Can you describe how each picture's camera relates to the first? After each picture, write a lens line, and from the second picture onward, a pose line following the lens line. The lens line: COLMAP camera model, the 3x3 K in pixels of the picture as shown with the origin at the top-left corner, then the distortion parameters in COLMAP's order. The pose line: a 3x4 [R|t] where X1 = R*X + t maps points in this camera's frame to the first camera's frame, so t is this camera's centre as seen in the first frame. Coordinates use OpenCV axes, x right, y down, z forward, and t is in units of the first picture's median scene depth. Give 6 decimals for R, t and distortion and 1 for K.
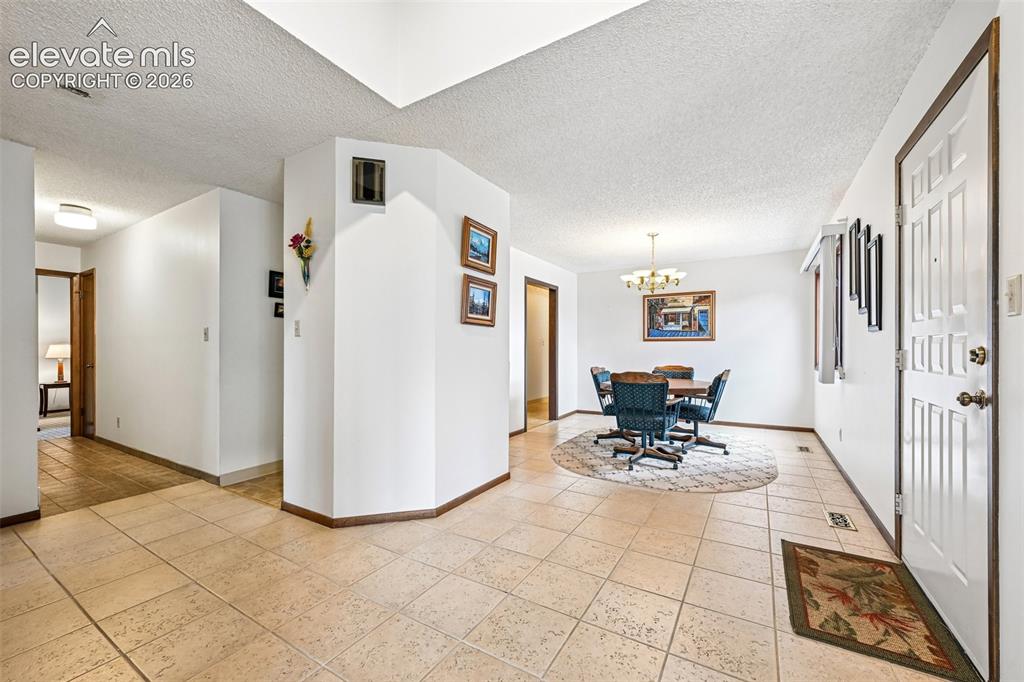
lens RADIAL K [[399.8, 0, 521.4], [0, 399.8, 349.0], [0, 0, 1]] dist [-0.006100, 0.000729]
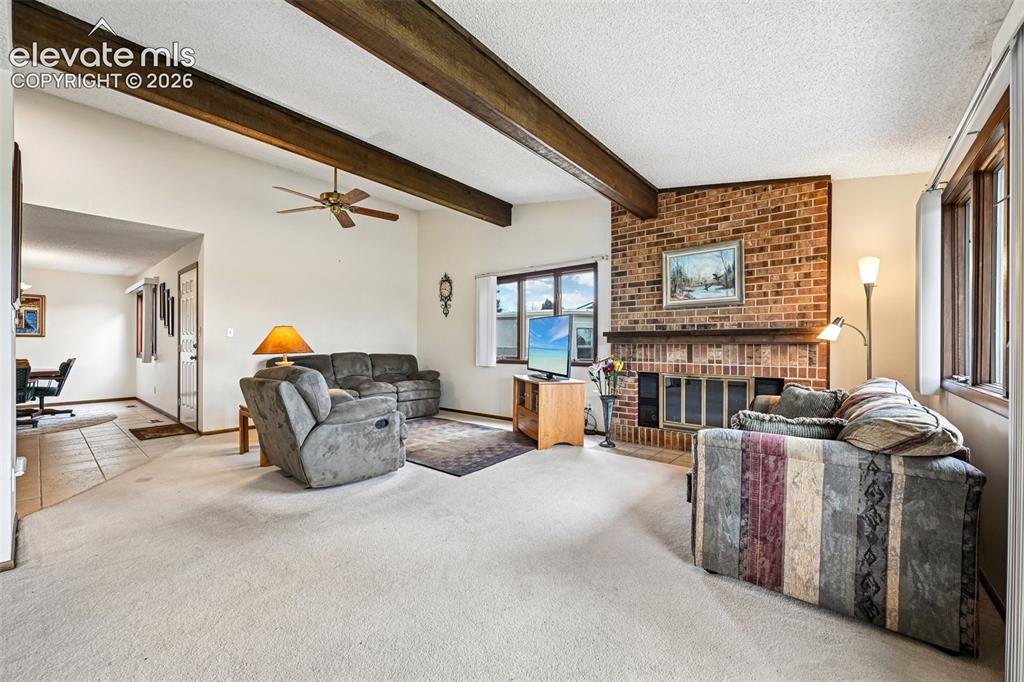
lens RADIAL K [[399.8, 0, 516.9], [0, 399.8, 345.6], [0, 0, 1]] dist [-0.006100, 0.000729]
pose [[0.152957, -0.002116, 0.988231, -0.746390], [-0.002286, 0.999994, 0.002495, -0.001345], [-0.988230, -0.002641, 0.152952, -0.917323]]
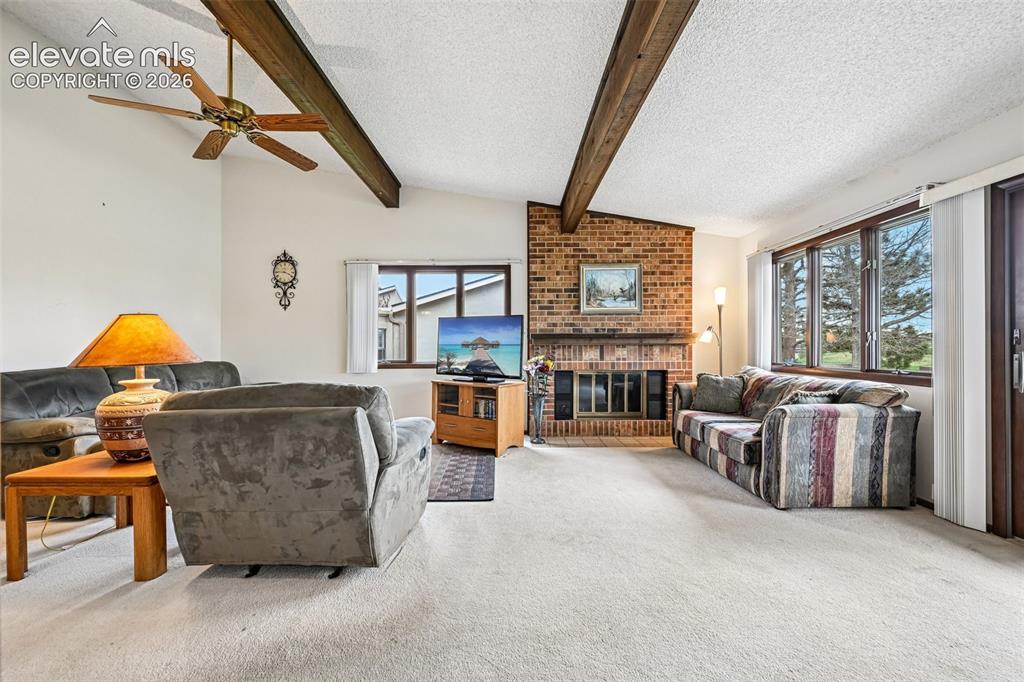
lens RADIAL K [[399.8, 0, 515.3], [0, 399.8, 344.7], [0, 0, 1]] dist [-0.006100, 0.000729]
pose [[-0.514122, 0.003498, 0.857710, -0.564367], [0.001901, 0.999994, -0.002939, -0.001390], [-0.857715, 0.000120, -0.514125, -0.309752]]
